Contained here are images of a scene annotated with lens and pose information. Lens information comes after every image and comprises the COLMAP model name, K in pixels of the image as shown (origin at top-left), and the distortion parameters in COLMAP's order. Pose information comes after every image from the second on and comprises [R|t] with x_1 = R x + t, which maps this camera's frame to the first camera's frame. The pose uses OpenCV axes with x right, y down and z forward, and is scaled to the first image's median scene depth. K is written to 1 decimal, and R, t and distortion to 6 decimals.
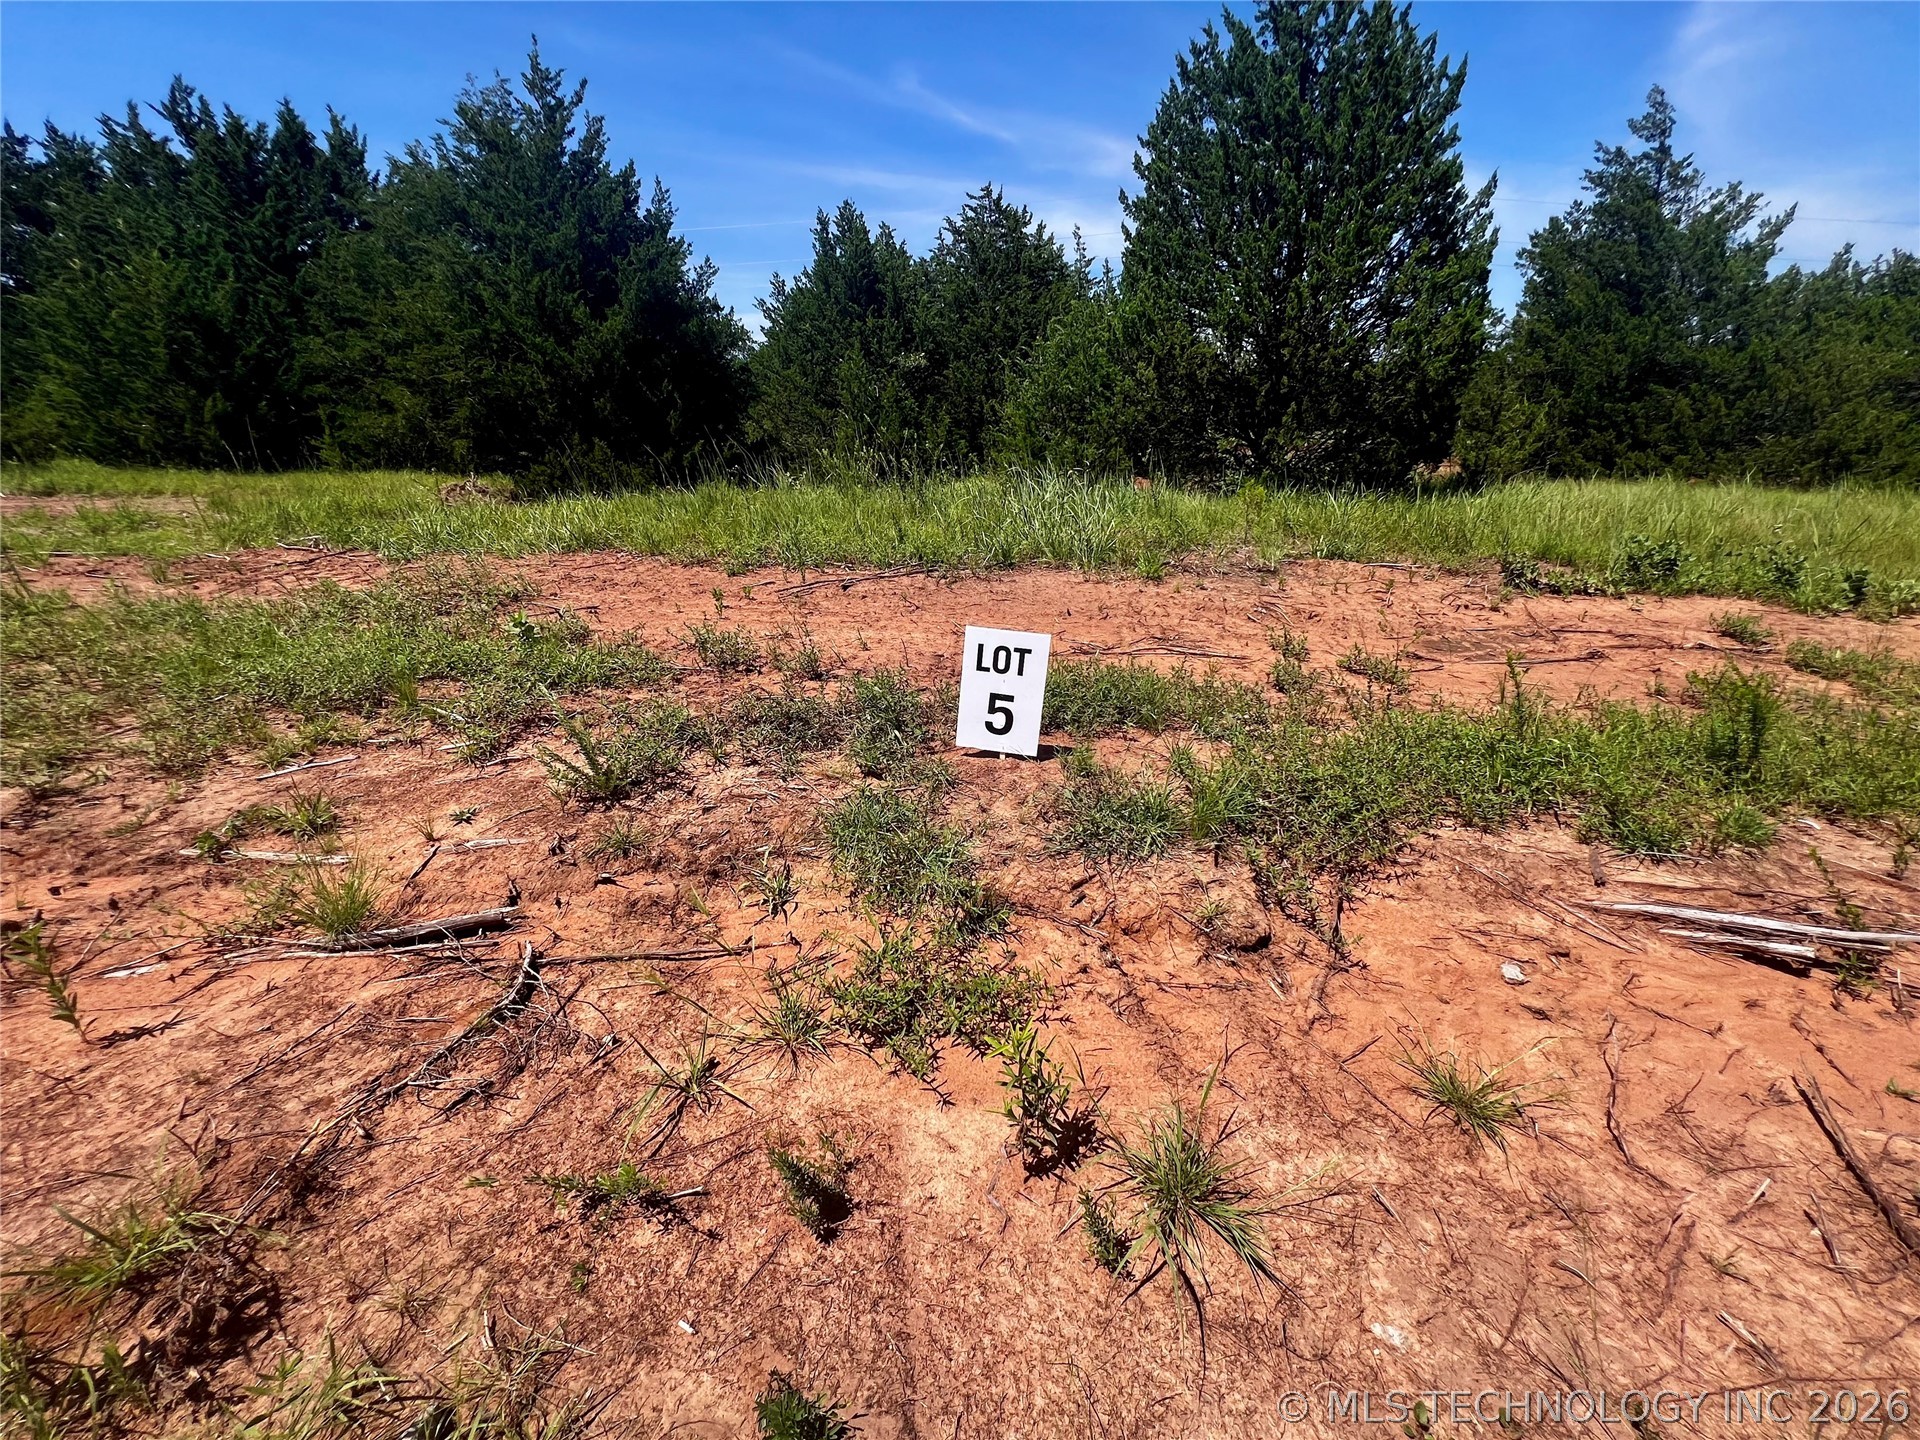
lens RADIAL K [[777.4, 0, 972.8], [0, 777.4, 722.5], [0, 0, 1]] dist [0.000148, 0.000849]
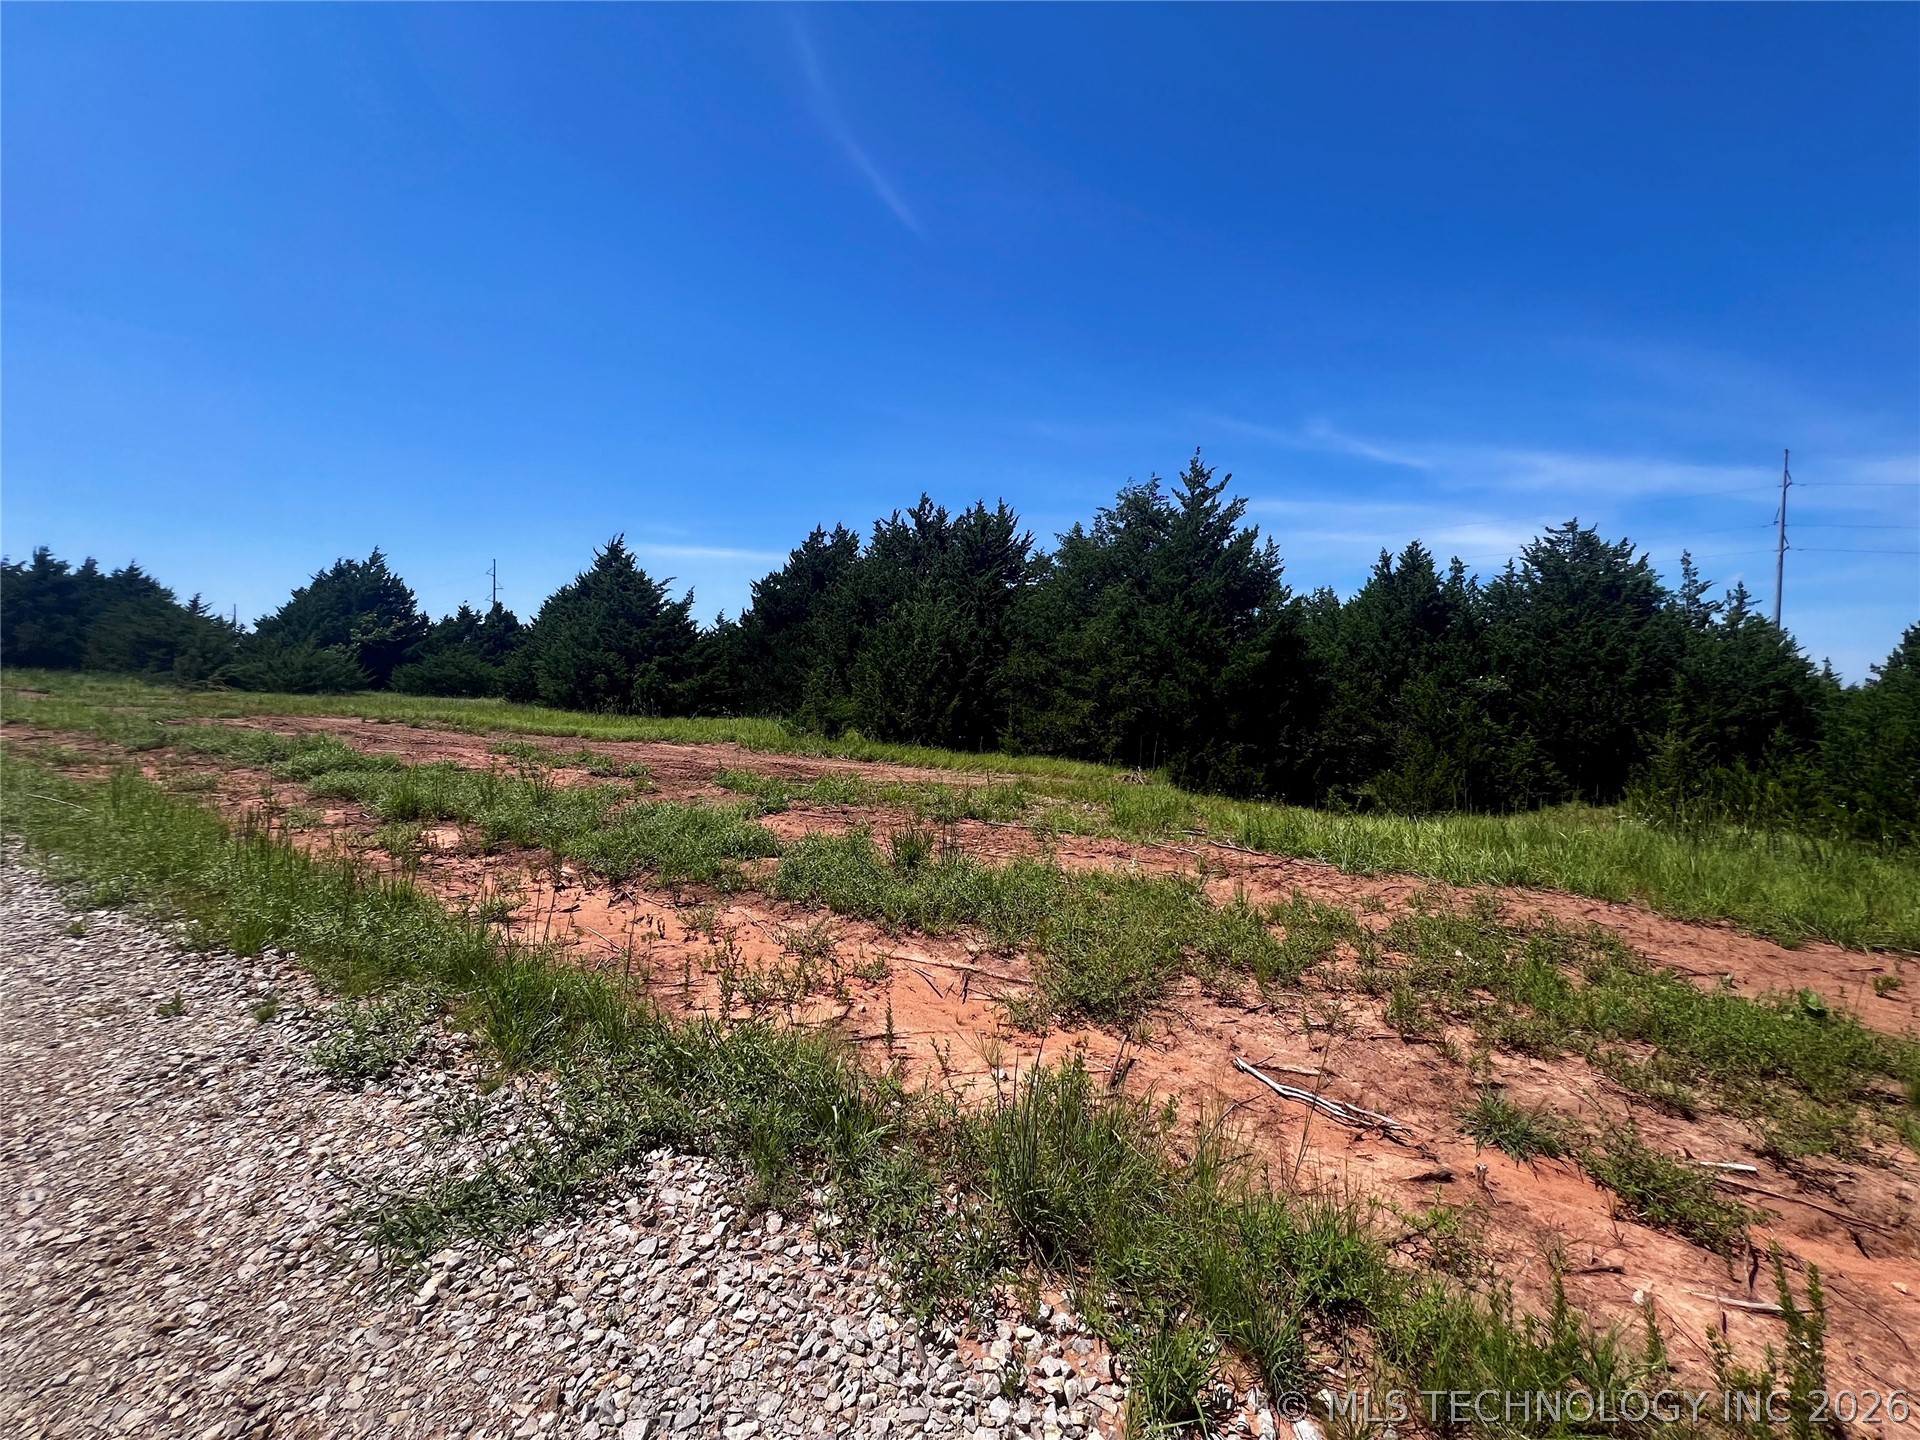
lens RADIAL K [[777.4, 0, 971.1], [0, 777.4, 732.9], [0, 0, 1]] dist [0.000148, 0.000849]
pose [[0.894242, 0.063956, -0.442992, -0.319851], [-0.205604, 0.937831, -0.279642, 0.010157], [0.397567, 0.341148, 0.851797, -0.110738]]
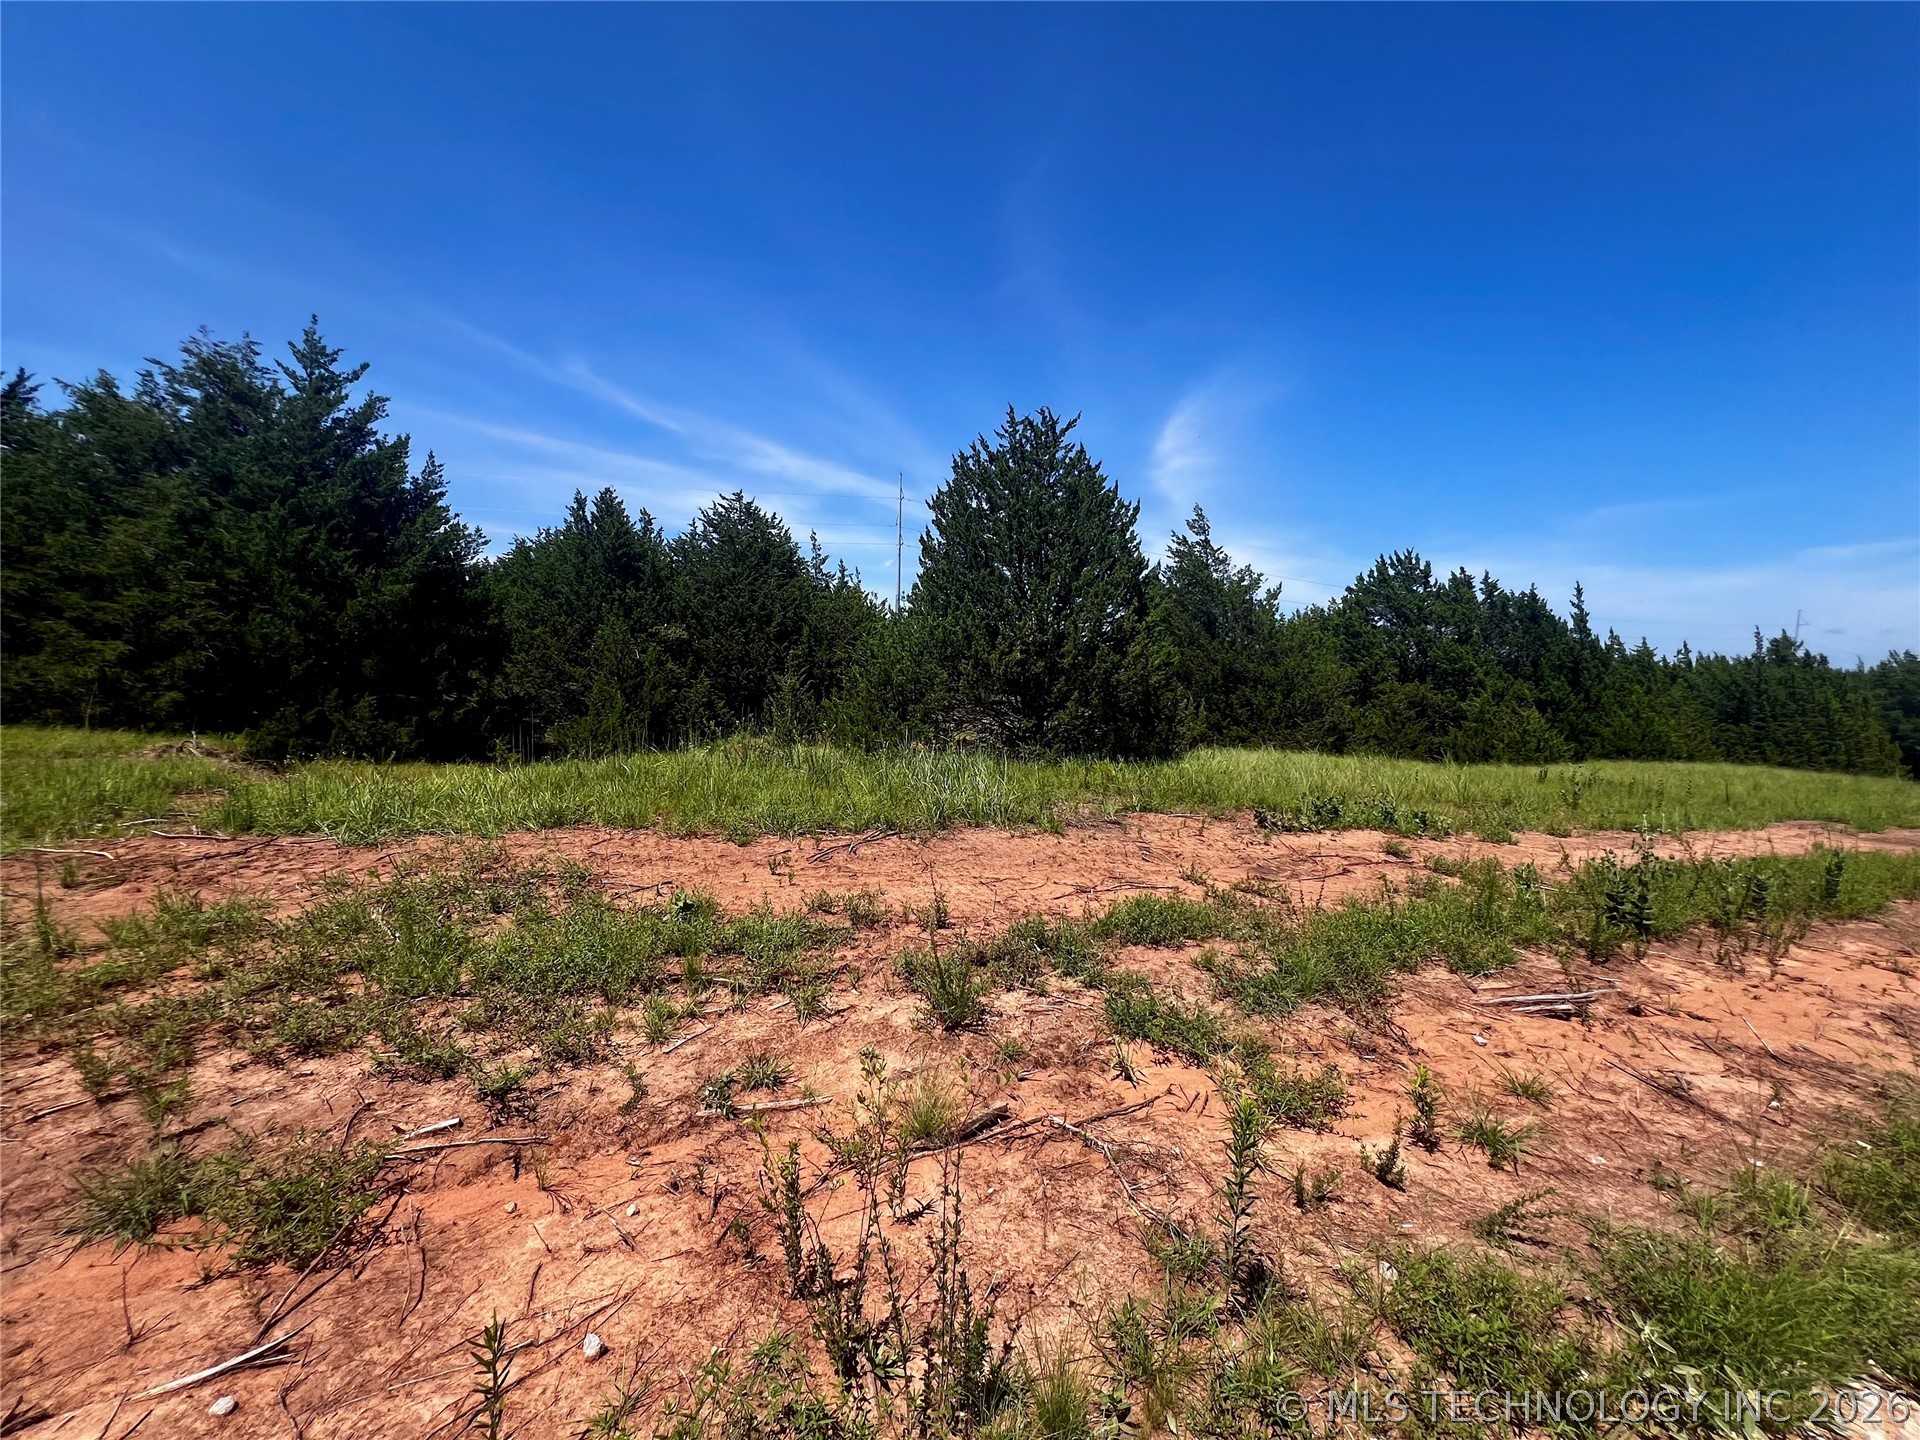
lens RADIAL K [[777.4, 0, 969.8], [0, 777.4, 720.5], [0, 0, 1]] dist [0.000148, 0.000849]
pose [[0.911494, 0.017650, 0.410935, -0.206848], [0.107323, 0.954263, -0.279040, -0.005903], [-0.397066, 0.298446, 0.867911, -0.068851]]
